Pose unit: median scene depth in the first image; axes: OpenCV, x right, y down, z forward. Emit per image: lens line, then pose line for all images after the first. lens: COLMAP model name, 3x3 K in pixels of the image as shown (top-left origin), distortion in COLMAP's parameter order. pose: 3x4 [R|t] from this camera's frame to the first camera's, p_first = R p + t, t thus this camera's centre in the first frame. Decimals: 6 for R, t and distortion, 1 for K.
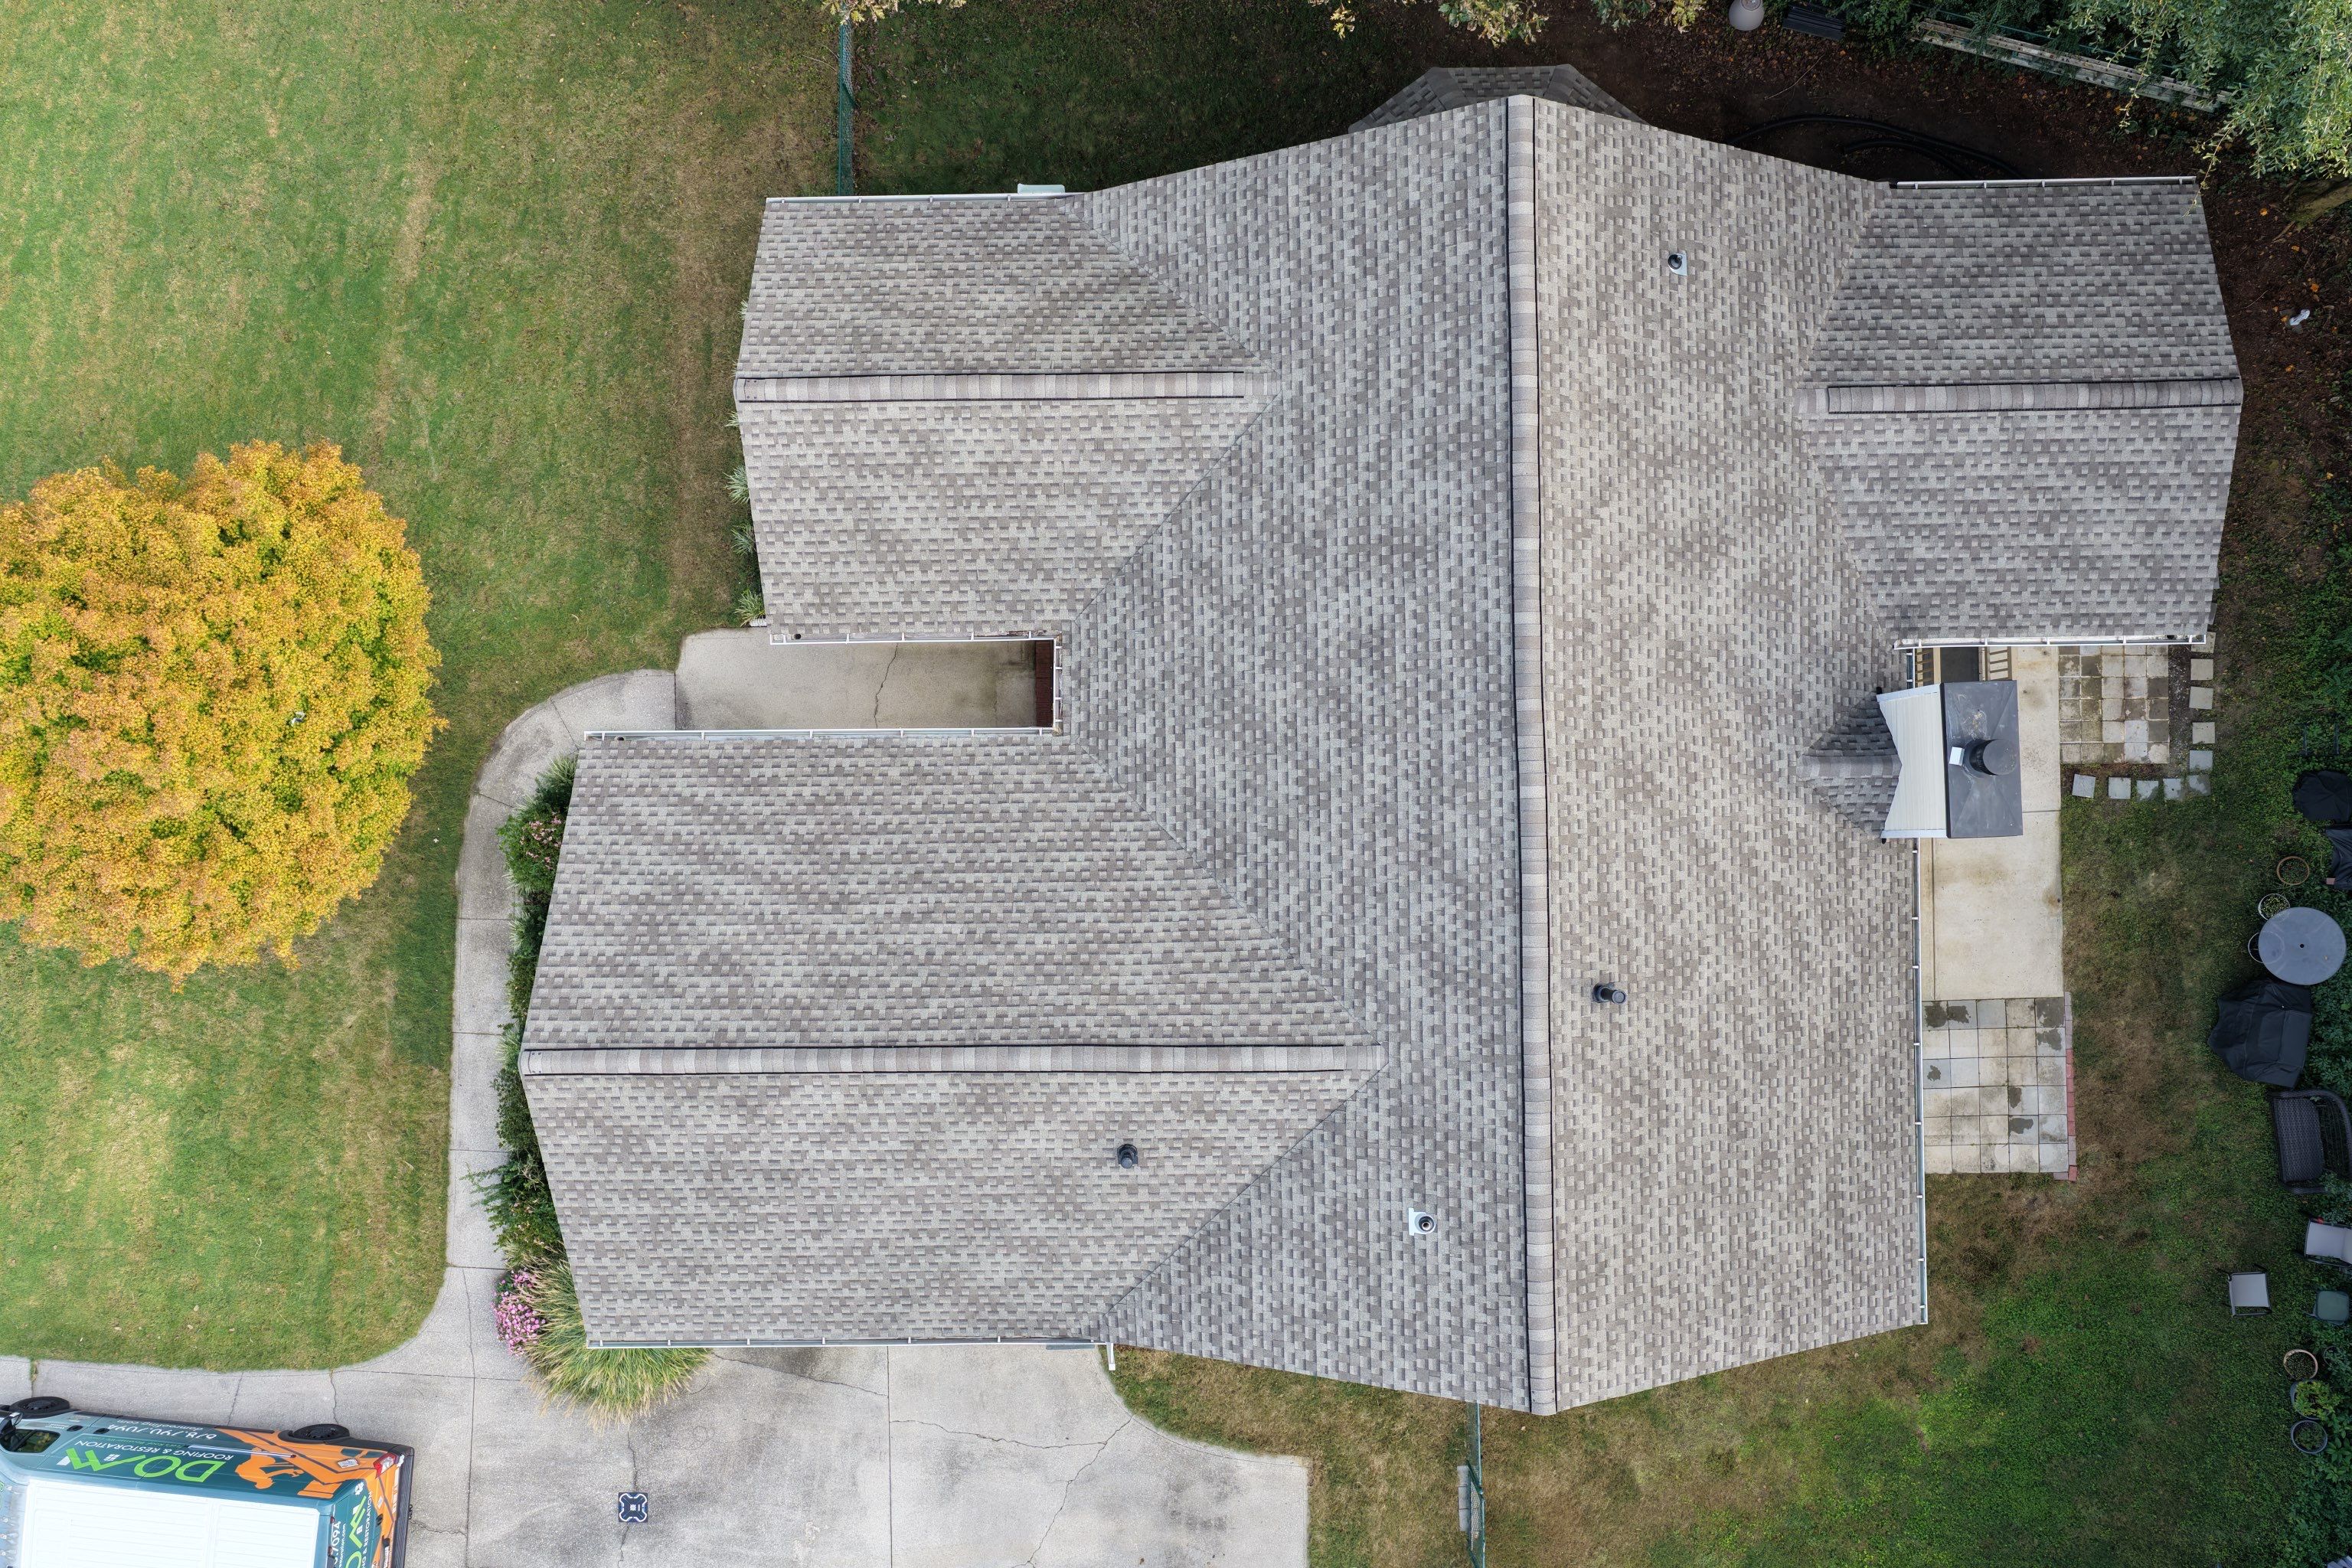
lens RADIAL K [[1951.2, 0, 1172.0], [0, 1951.2, 782.0], [0, 0, 1]] dist [-0.011615, 0.009671]
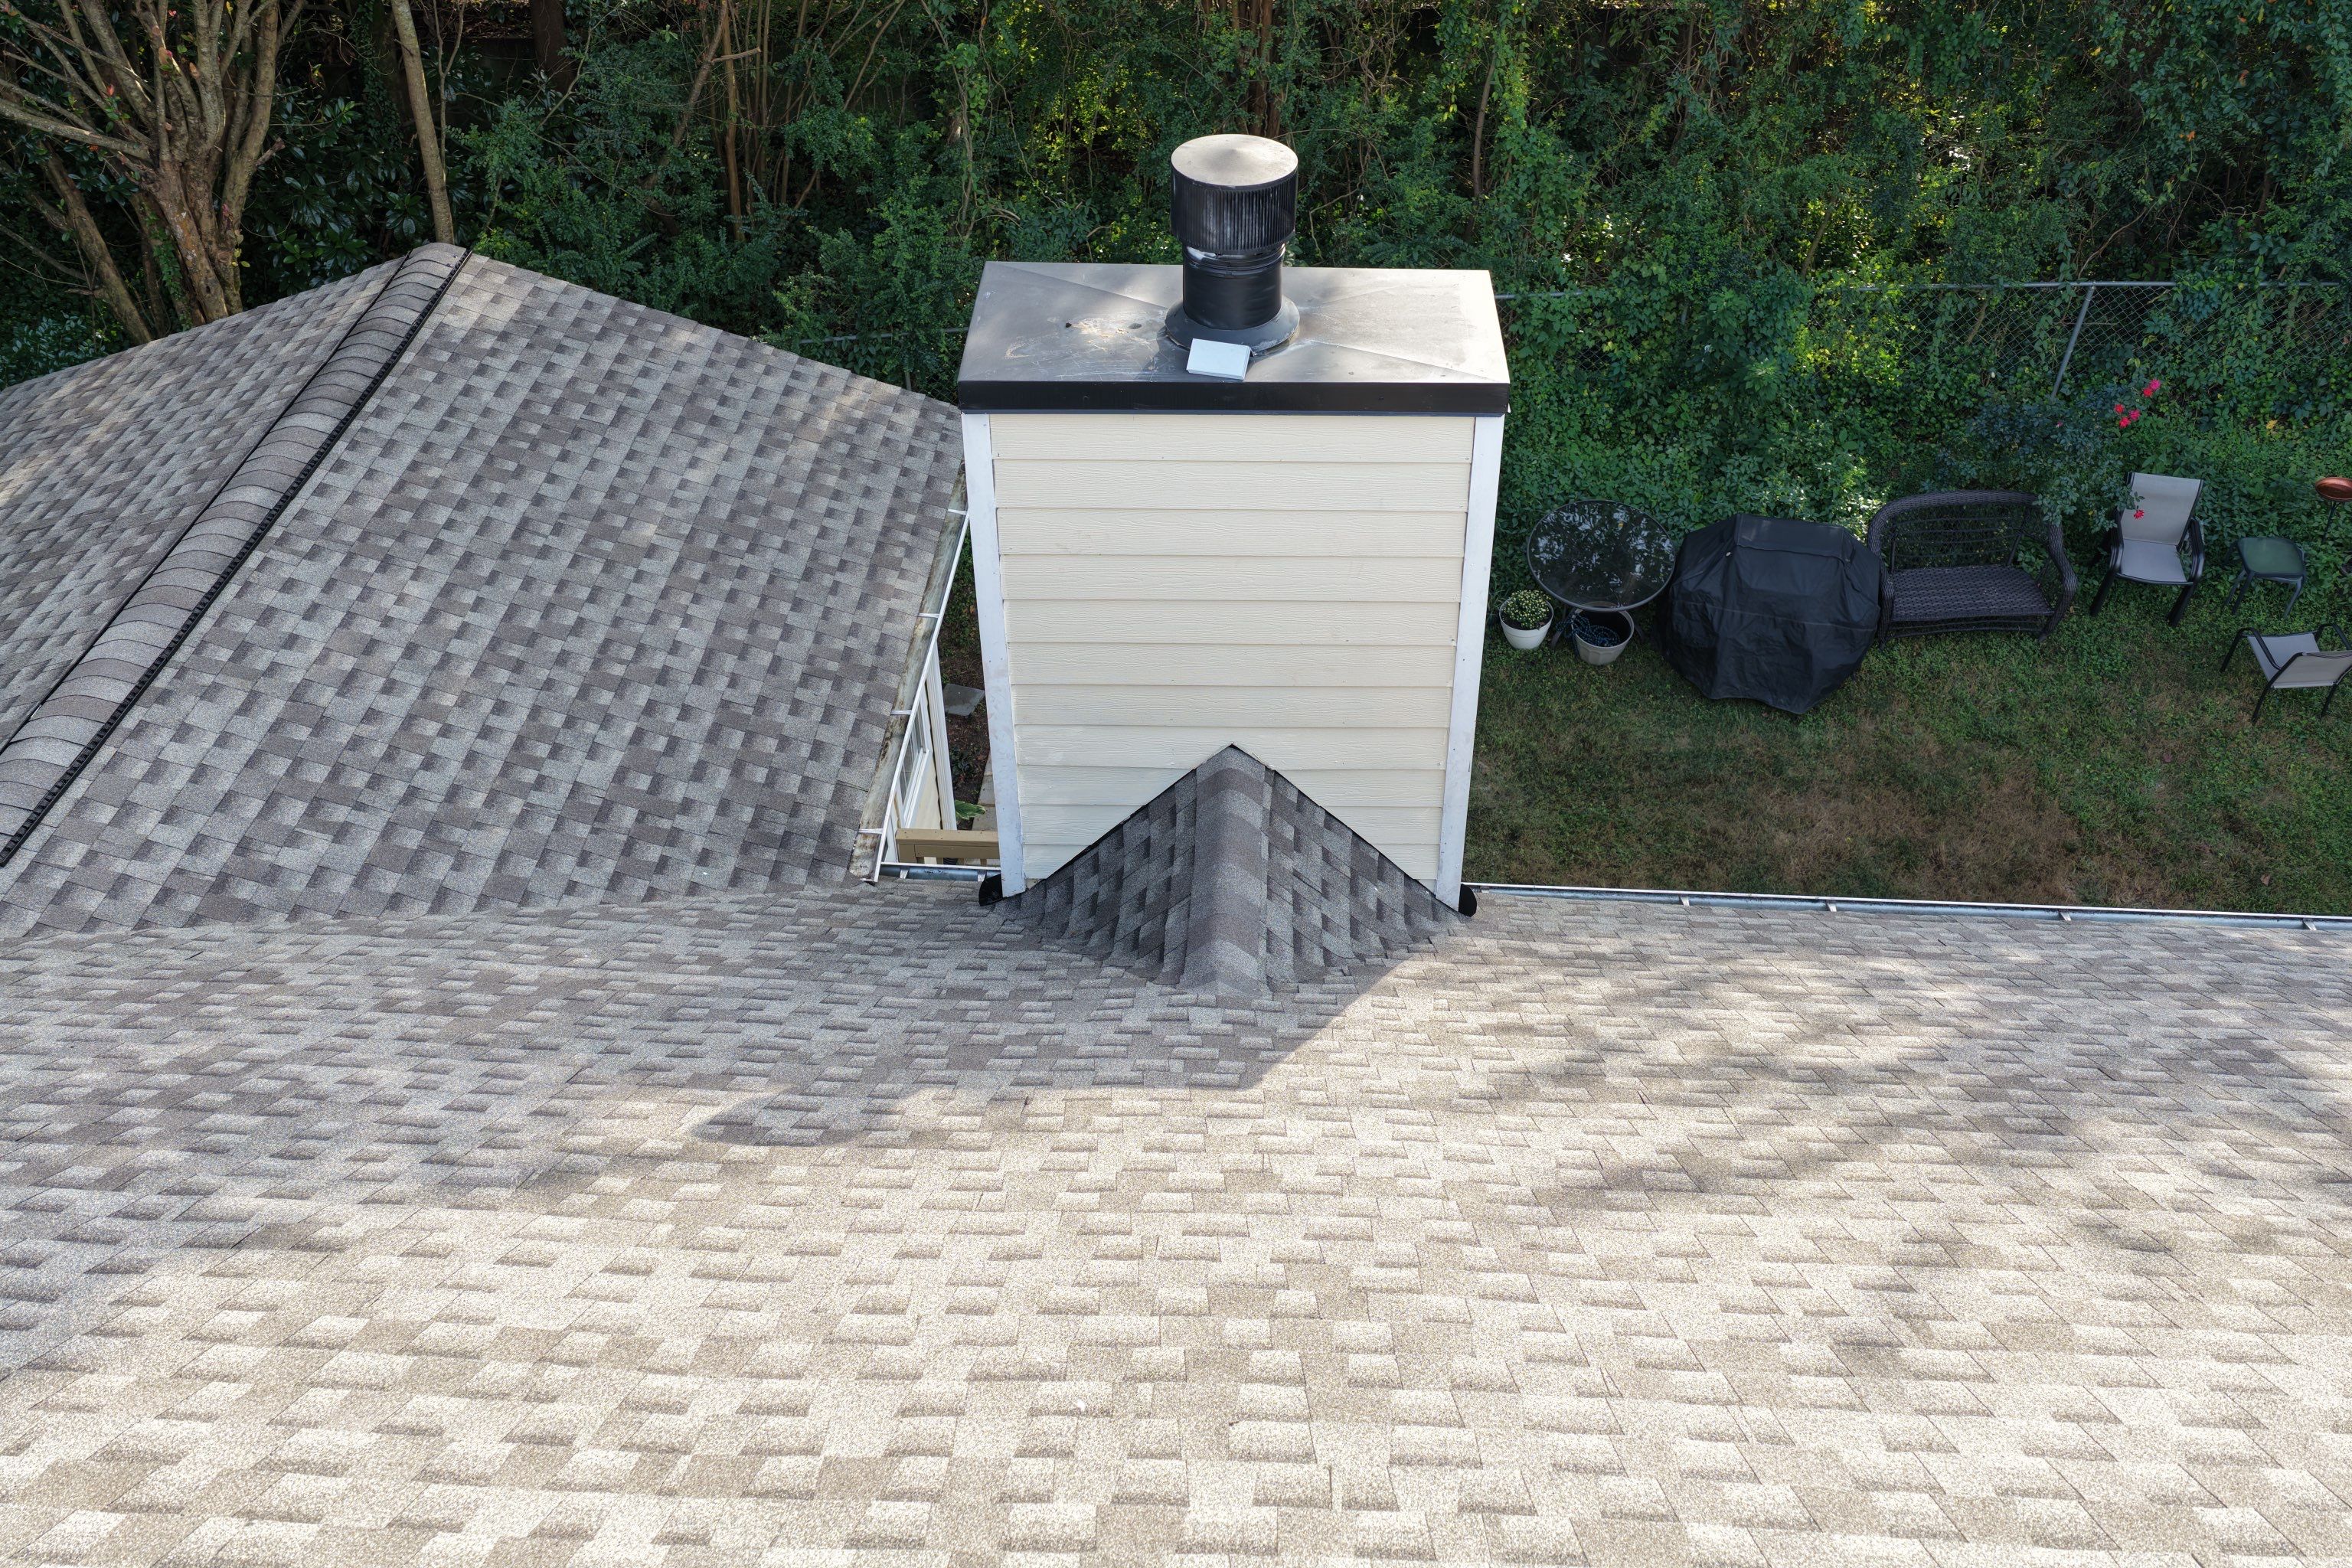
lens RADIAL K [[1951.2, 0, 1184.7], [0, 1951.2, 781.4], [0, 0, 1]] dist [-0.011615, 0.009671]
pose [[0.069114, -0.633086, 0.770990, 0.138982], [0.997543, 0.052751, -0.046107, -0.001646], [-0.011481, 0.772282, 0.635176, 0.829781]]
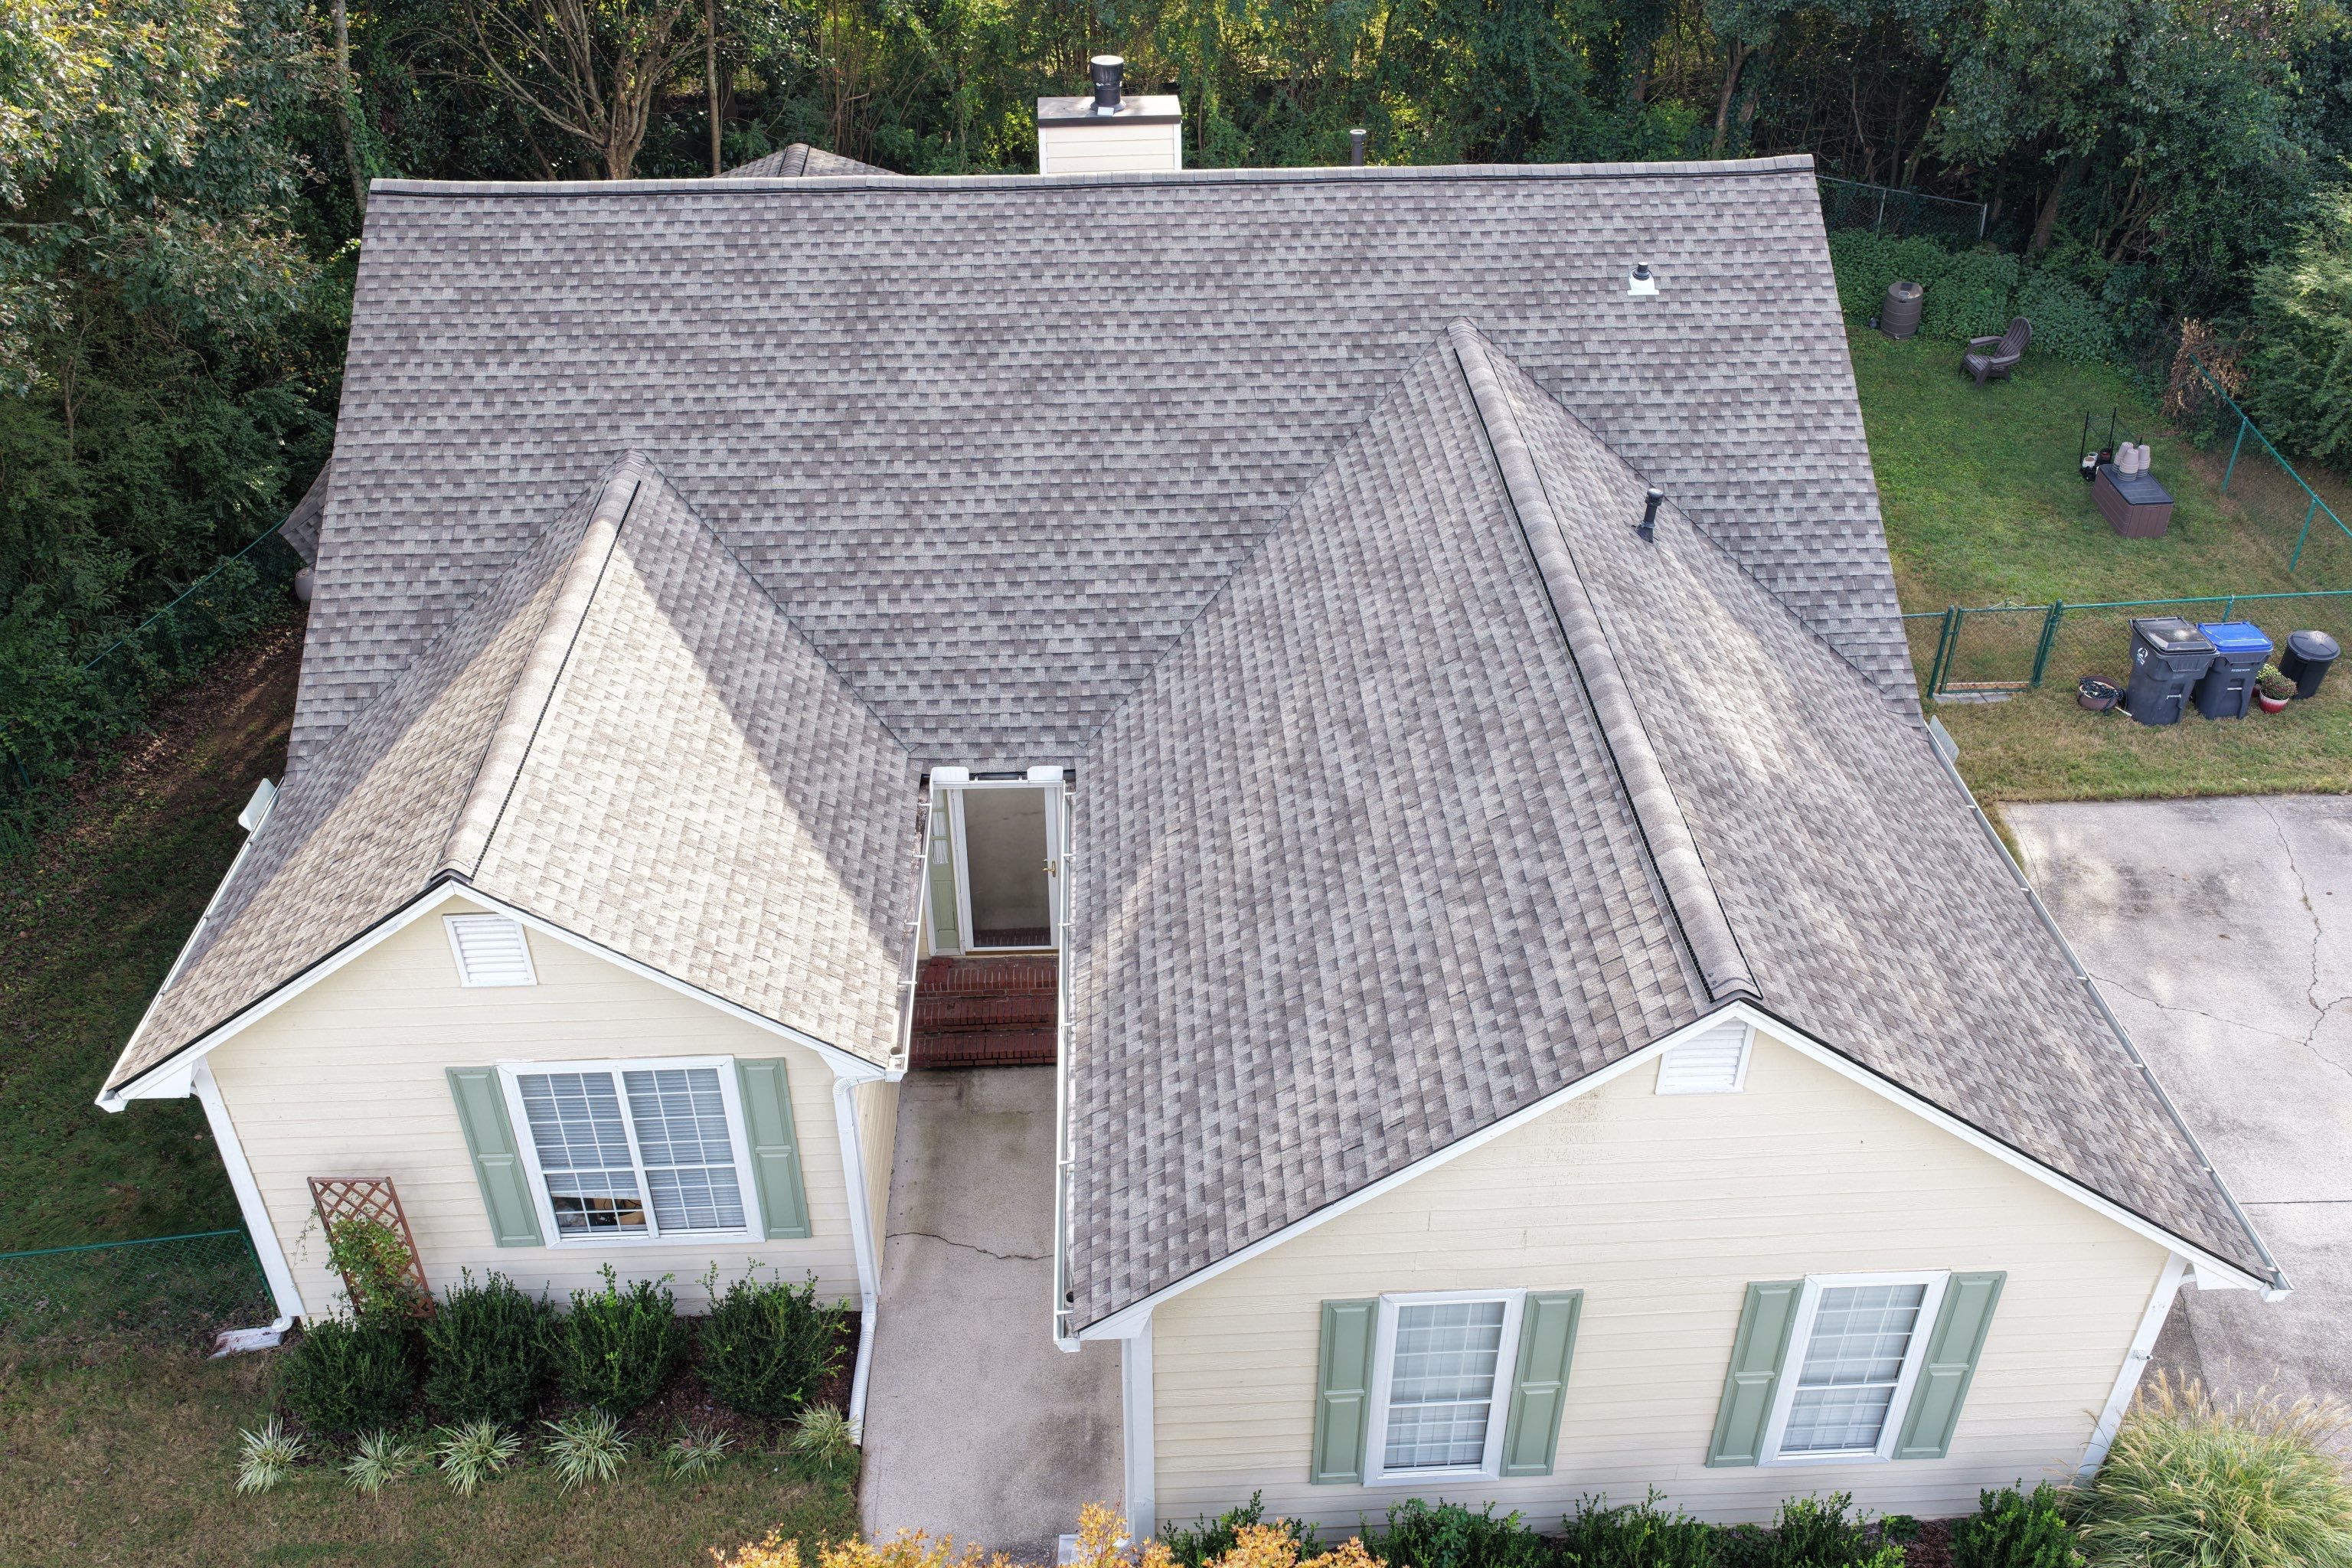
lens RADIAL K [[1951.2, 0, 1175.1], [0, 1951.2, 786.4], [0, 0, 1]] dist [-0.011615, 0.009671]
pose [[-0.030130, -0.565979, 0.823869, -0.679422], [0.999457, -0.006030, 0.032408, -0.011529], [-0.013375, 0.824398, 0.565853, 0.664178]]
